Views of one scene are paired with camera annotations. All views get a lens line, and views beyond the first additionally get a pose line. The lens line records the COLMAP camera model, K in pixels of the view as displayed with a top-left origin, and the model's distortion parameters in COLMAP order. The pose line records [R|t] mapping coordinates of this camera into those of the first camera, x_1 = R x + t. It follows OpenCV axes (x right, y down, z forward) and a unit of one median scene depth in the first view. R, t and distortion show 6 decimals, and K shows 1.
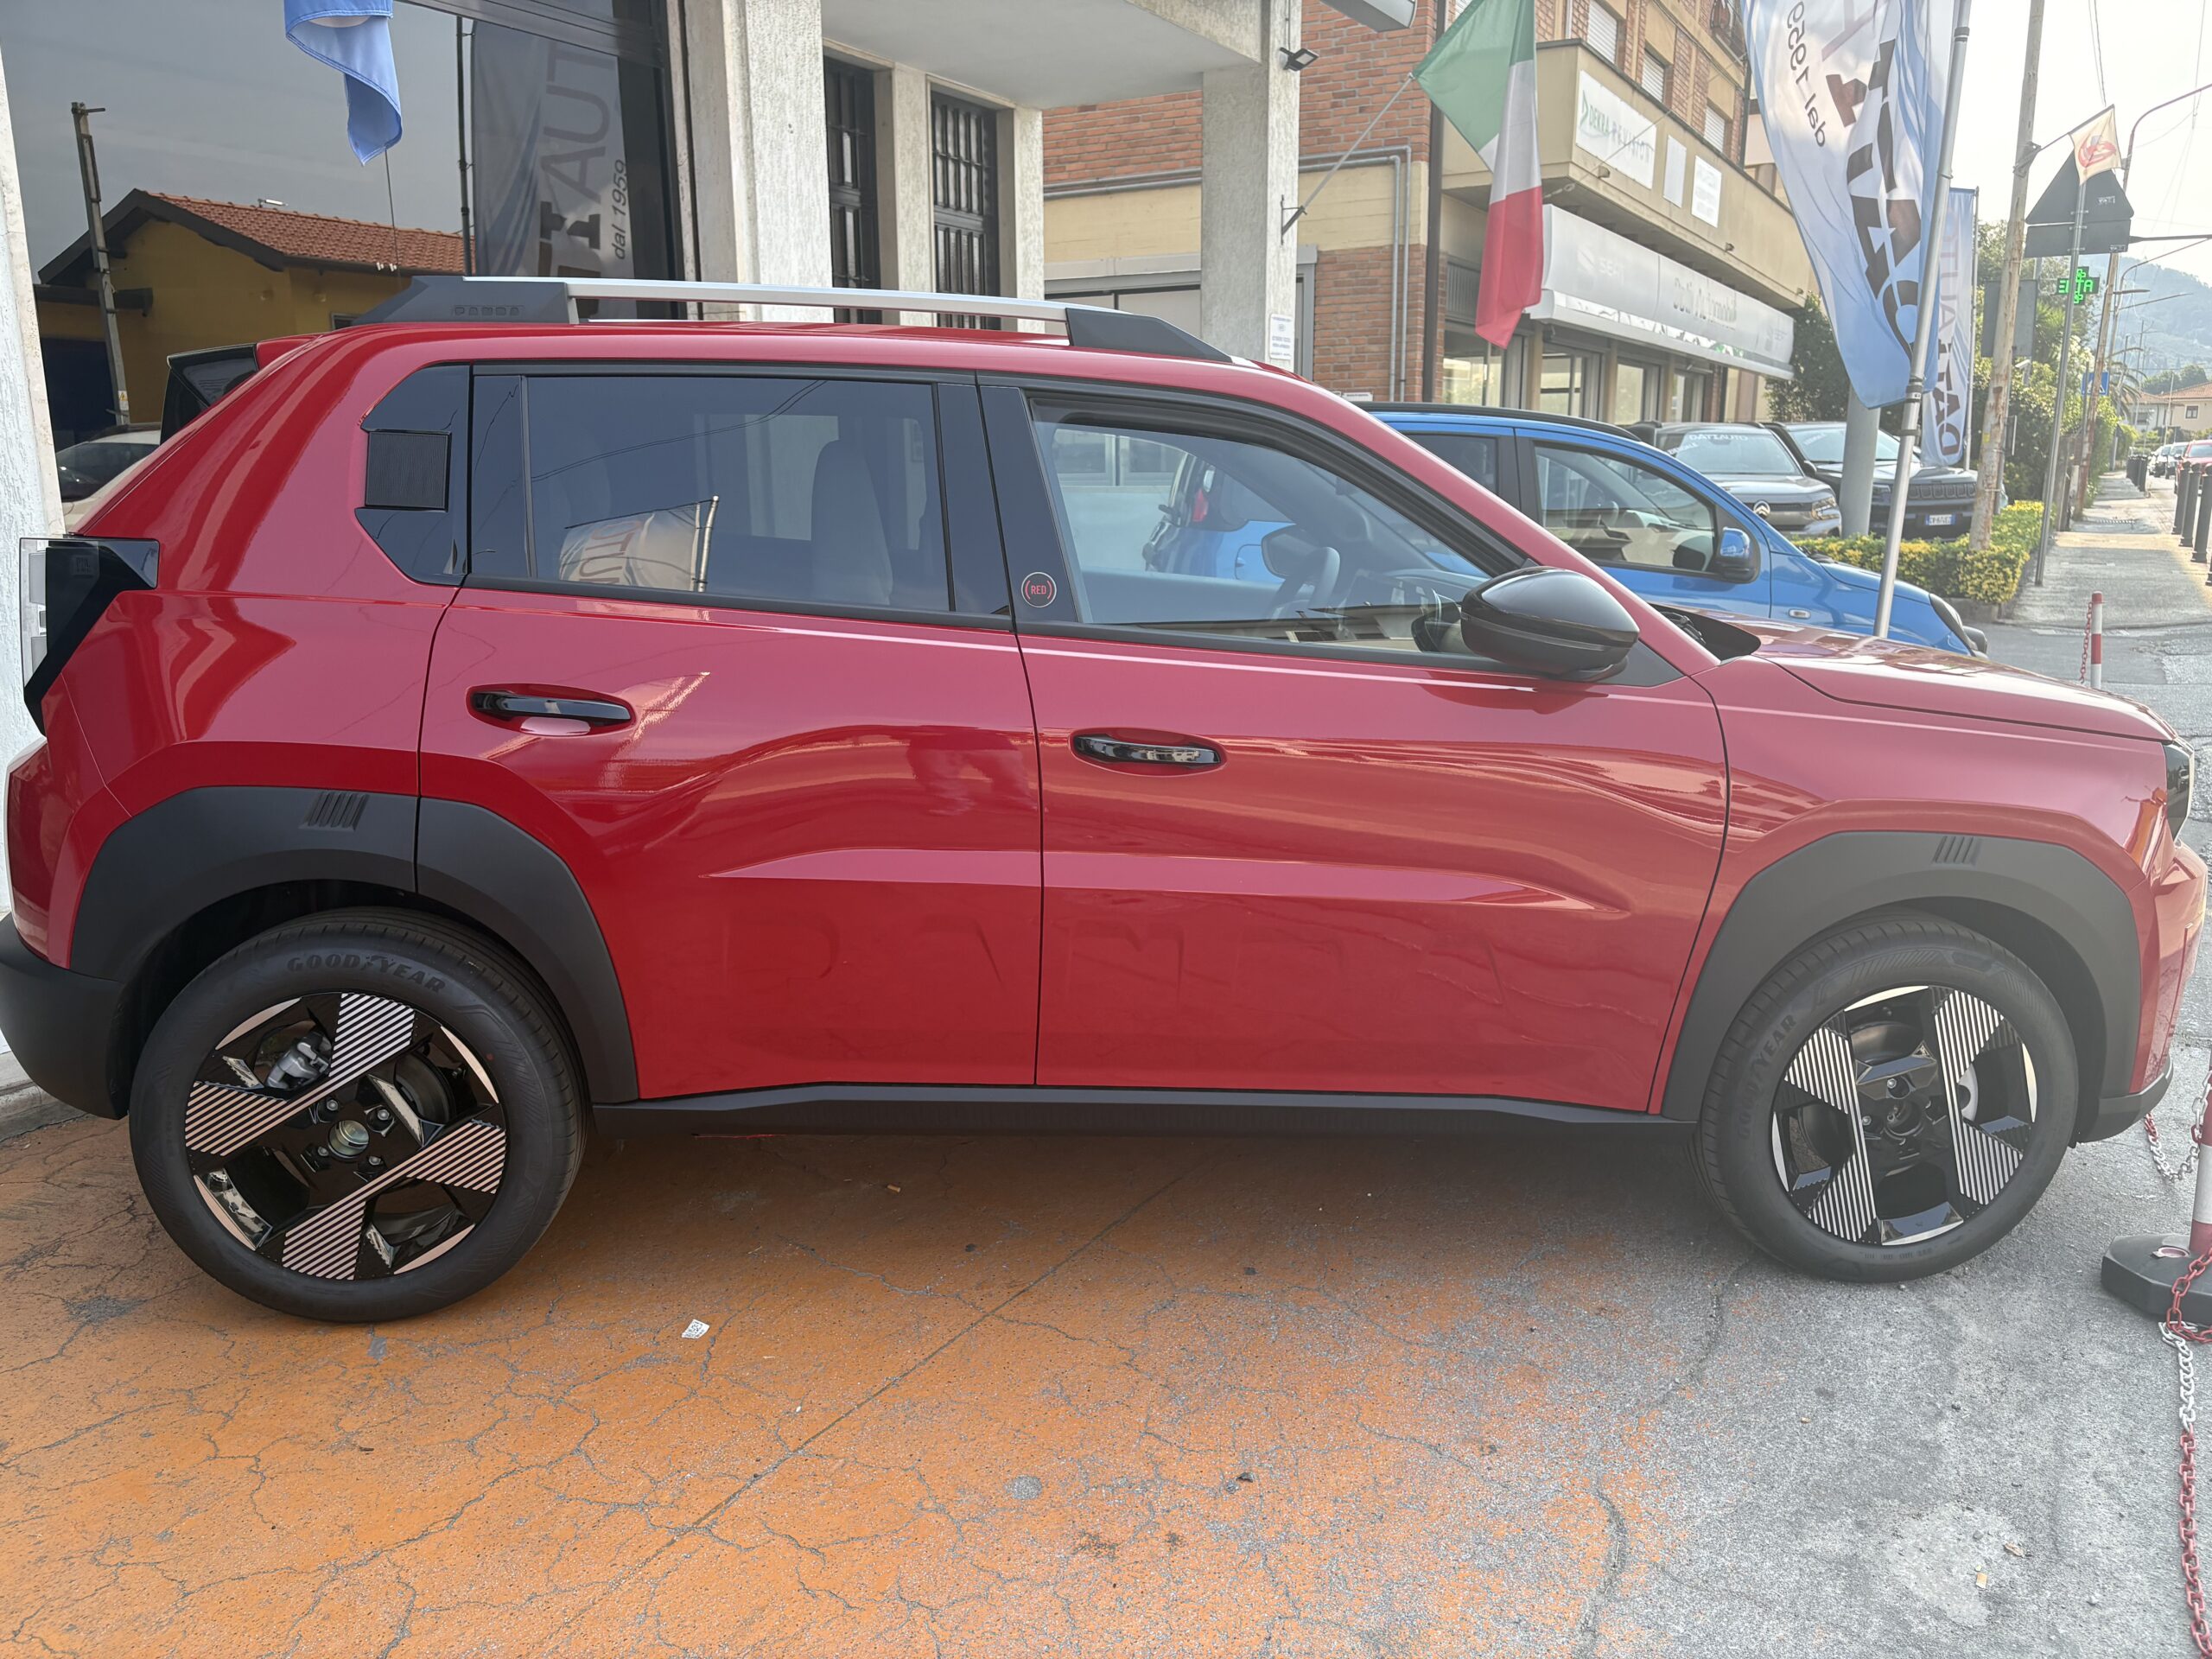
lens RADIAL K [[1651.7, 0, 1058.0], [0, 1651.7, 828.5], [0, 0, 1]] dist [0.046473, -0.056486]
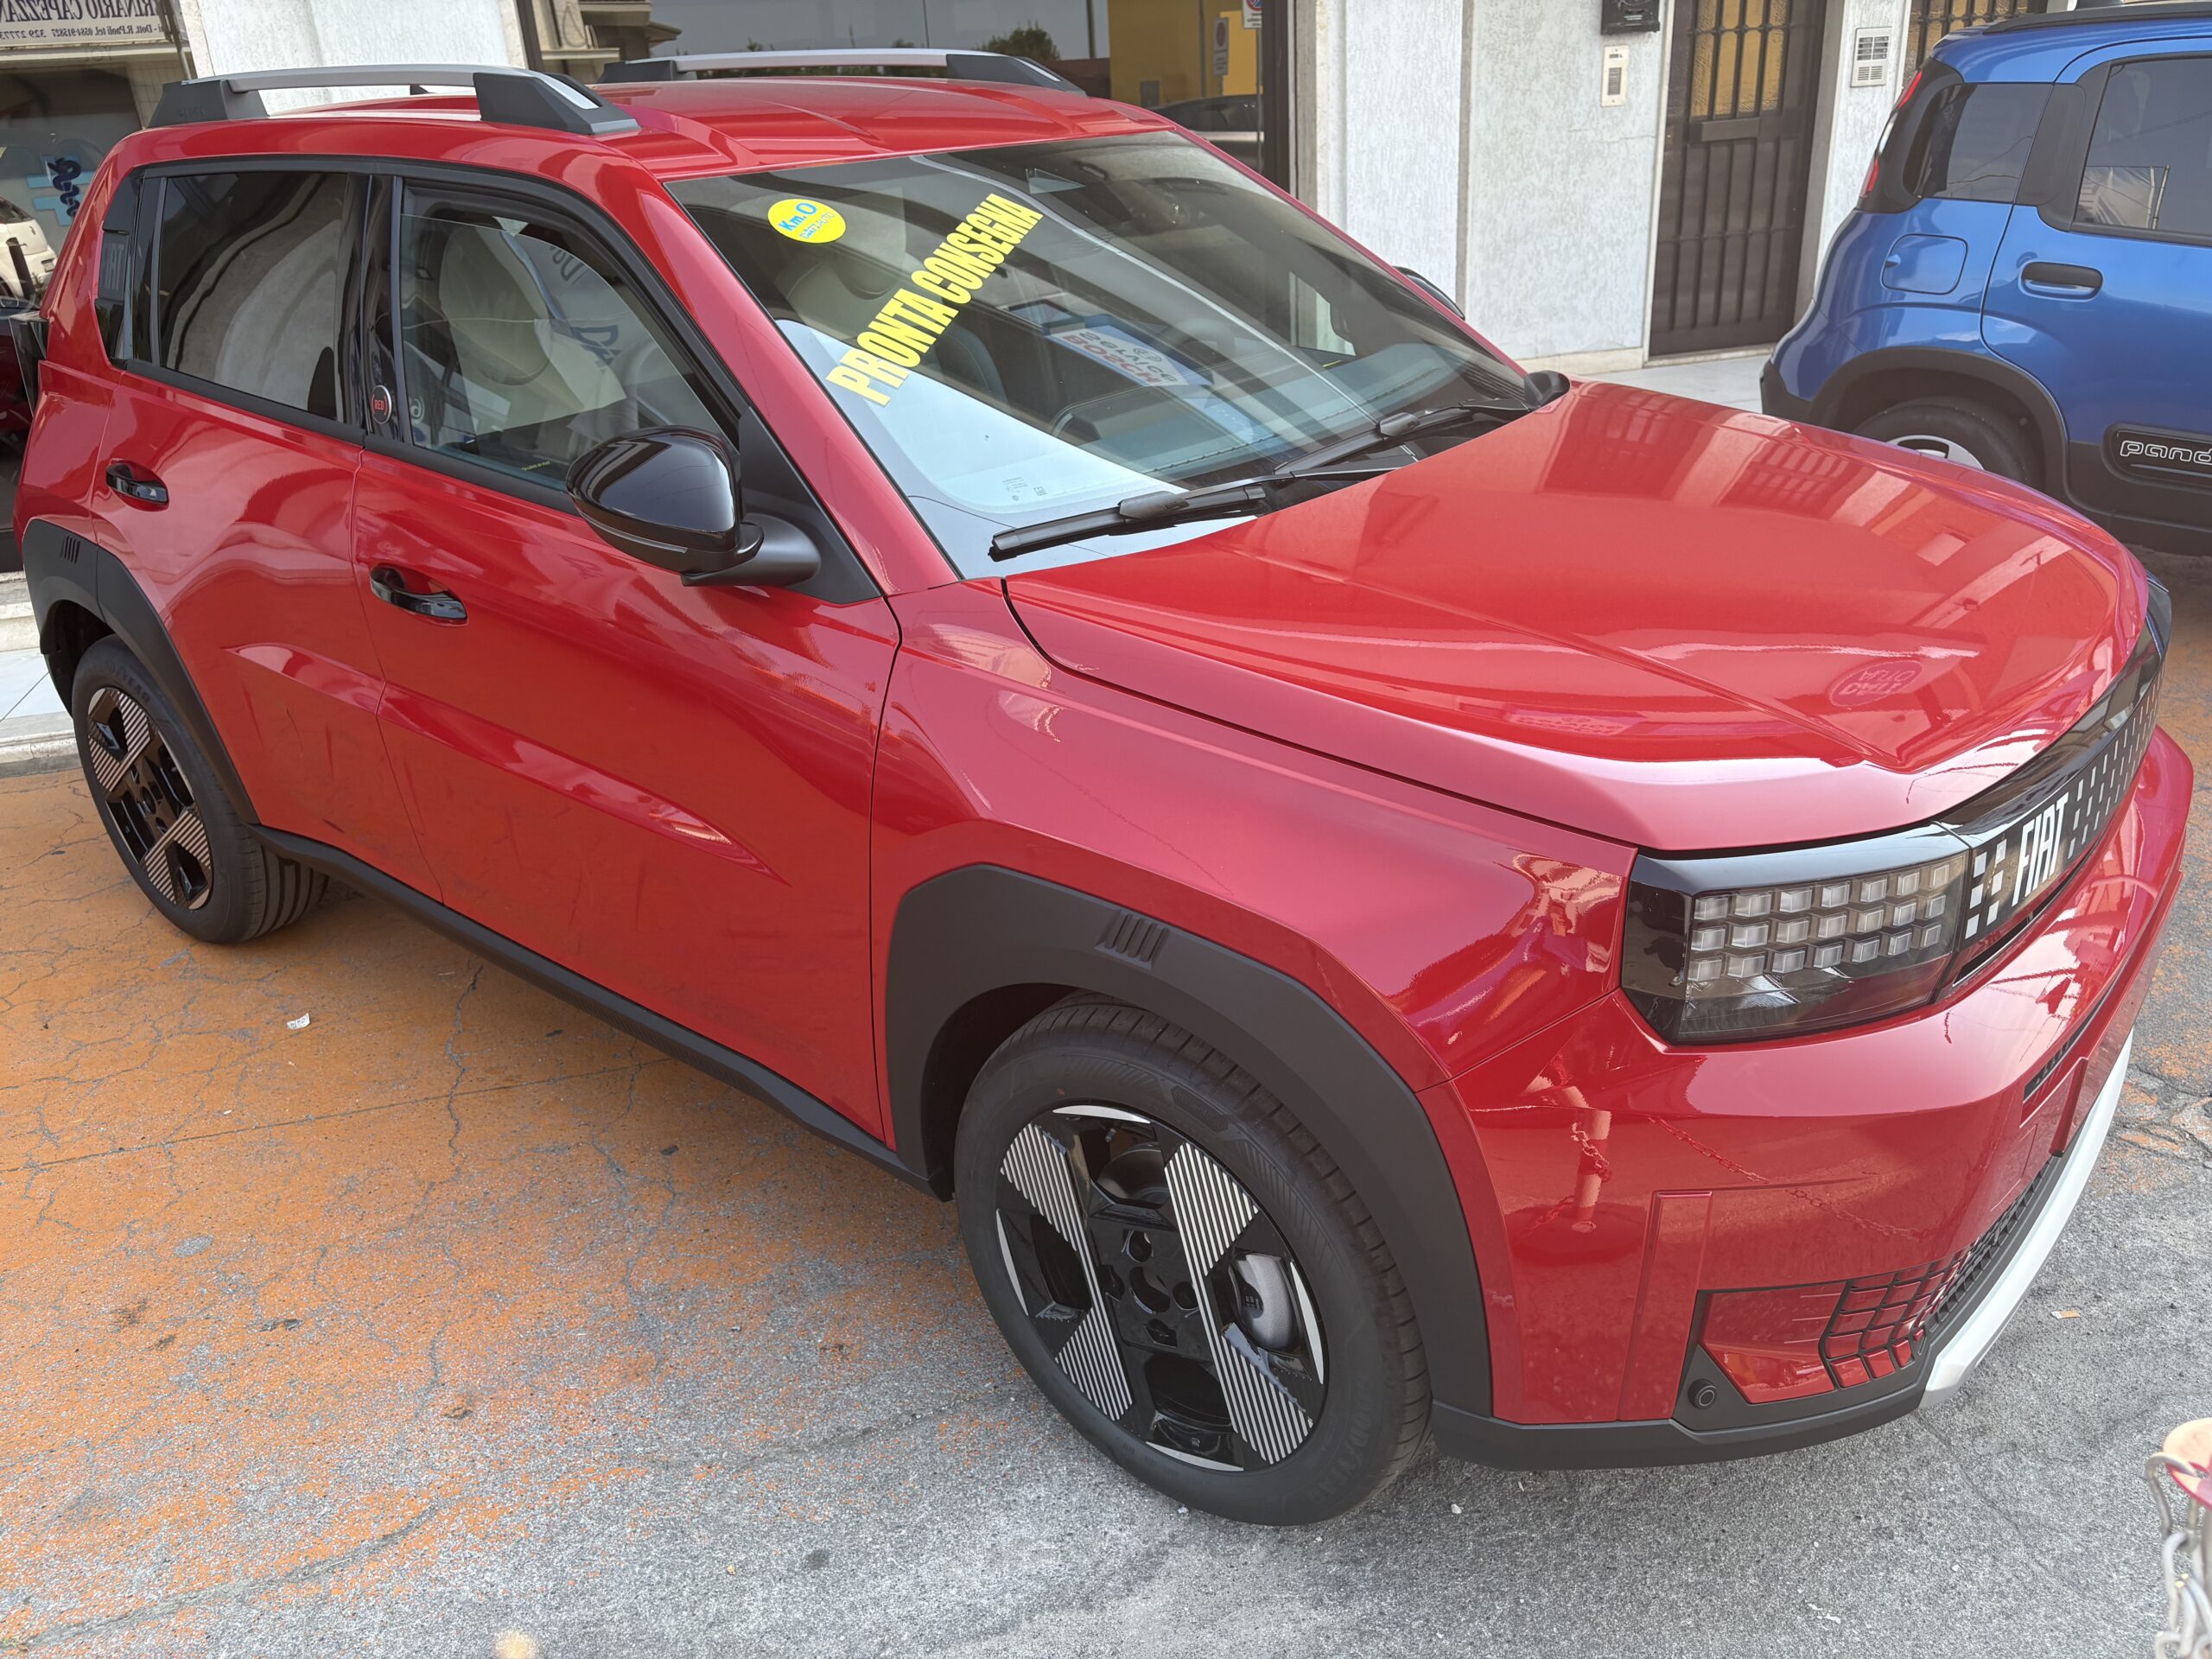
lens RADIAL K [[1651.7, 0, 1058.0], [0, 1651.7, 828.5], [0, 0, 1]] dist [0.046473, -0.056486]
pose [[0.720691, 0.238960, -0.650770, 0.910810], [-0.085142, 0.962119, 0.258996, -0.184634], [0.688008, -0.131248, 0.713736, 0.543167]]
